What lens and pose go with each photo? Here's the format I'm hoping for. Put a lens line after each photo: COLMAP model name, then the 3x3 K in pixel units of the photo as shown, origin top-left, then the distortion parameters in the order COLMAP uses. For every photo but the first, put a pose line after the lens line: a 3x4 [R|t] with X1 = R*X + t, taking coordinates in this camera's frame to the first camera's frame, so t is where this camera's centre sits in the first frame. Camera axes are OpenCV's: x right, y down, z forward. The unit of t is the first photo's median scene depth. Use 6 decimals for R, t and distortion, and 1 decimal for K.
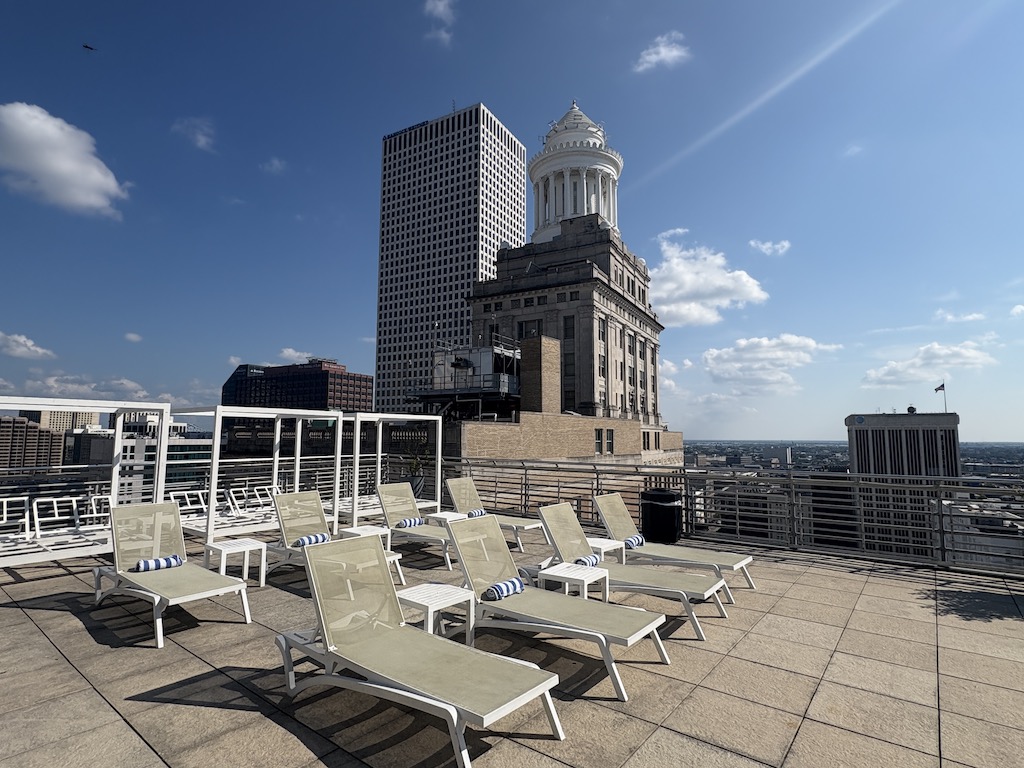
lens RADIAL K [[525.6, 0, 512.0], [0, 525.6, 384.0], [0, 0, 1]] dist [0.001473, 0.000139]
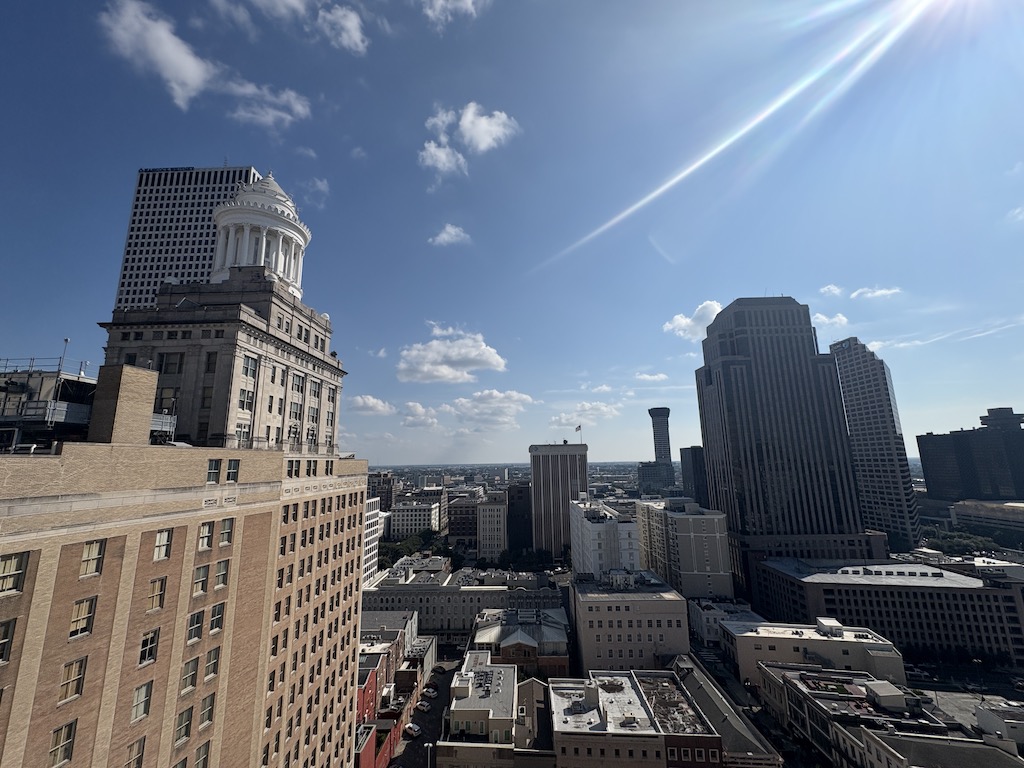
lens RADIAL K [[409.2, 0, 512.0], [0, 409.2, 384.0], [0, 0, 1]] dist [0.000086, 0.000551]
pose [[0.884395, 0.068477, 0.461688, 0.248483], [-0.026769, 0.994992, -0.096299, -0.001037], [-0.465970, 0.072807, 0.881800, -0.008753]]
